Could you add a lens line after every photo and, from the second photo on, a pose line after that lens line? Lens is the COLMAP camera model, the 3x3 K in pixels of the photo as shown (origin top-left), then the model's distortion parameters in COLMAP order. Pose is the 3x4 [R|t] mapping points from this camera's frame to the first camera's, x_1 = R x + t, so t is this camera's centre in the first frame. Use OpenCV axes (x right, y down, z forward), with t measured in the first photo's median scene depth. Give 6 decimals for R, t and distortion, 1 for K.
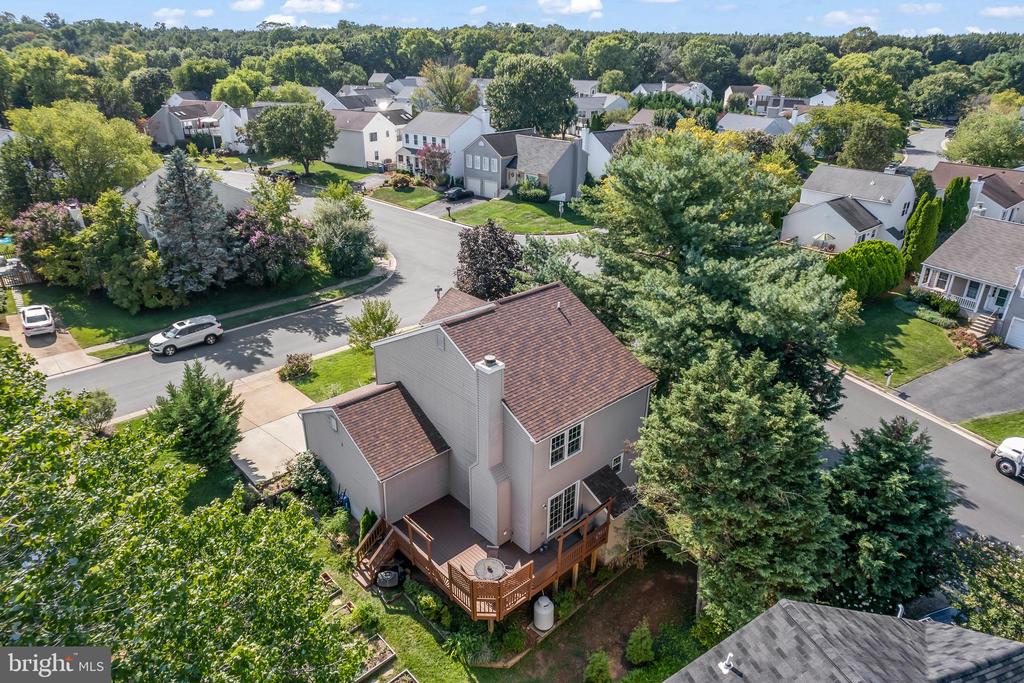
lens RADIAL K [[653.1, 0, 512.0], [0, 653.1, 341.5], [0, 0, 1]] dist [-0.077945, 0.100680]
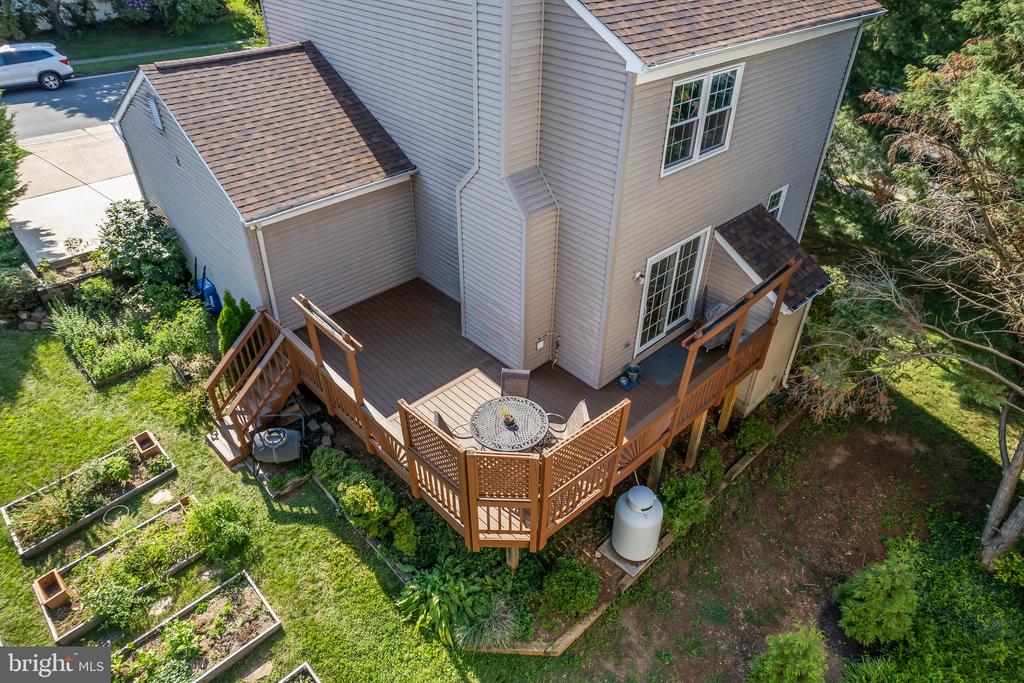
lens RADIAL K [[653.1, 0, 512.0], [0, 653.1, 341.5], [0, 0, 1]] dist [-0.077945, 0.100680]
pose [[0.999991, -0.000692, 0.004126, -0.033200], [-0.000184, 0.978013, 0.208544, 0.209336], [-0.004179, -0.208543, 0.978004, 0.592428]]
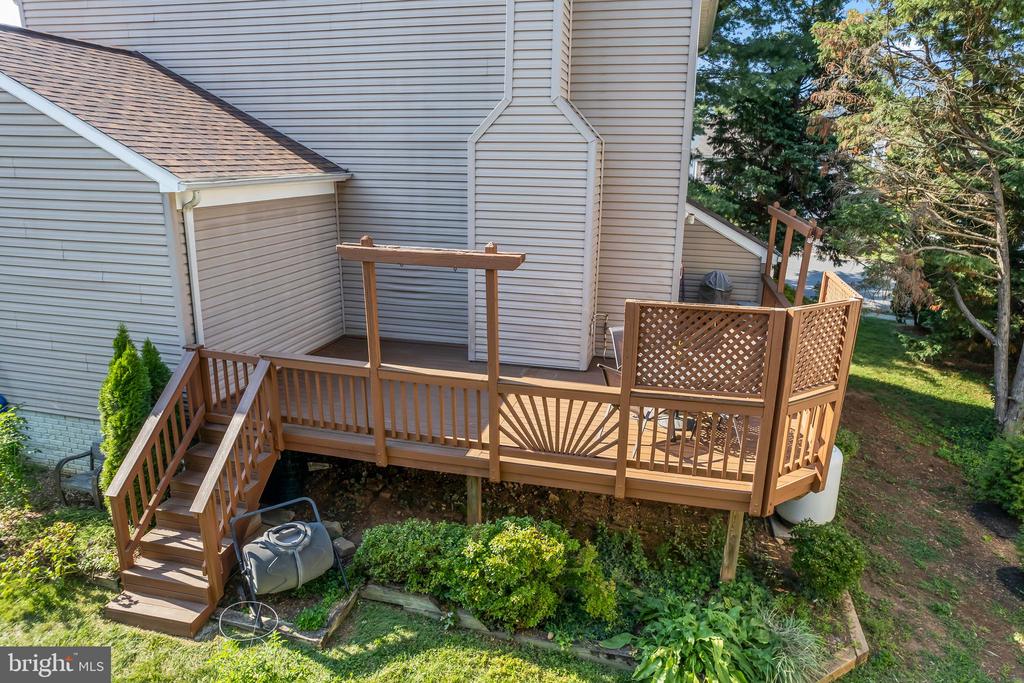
lens RADIAL K [[653.1, 0, 512.0], [0, 653.1, 341.5], [0, 0, 1]] dist [-0.077945, 0.100680]
pose [[0.843382, -0.148610, 0.516354, -0.239316], [0.214102, 0.974351, -0.069278, 0.330058], [-0.492814, 0.168981, 0.853569, 0.751080]]
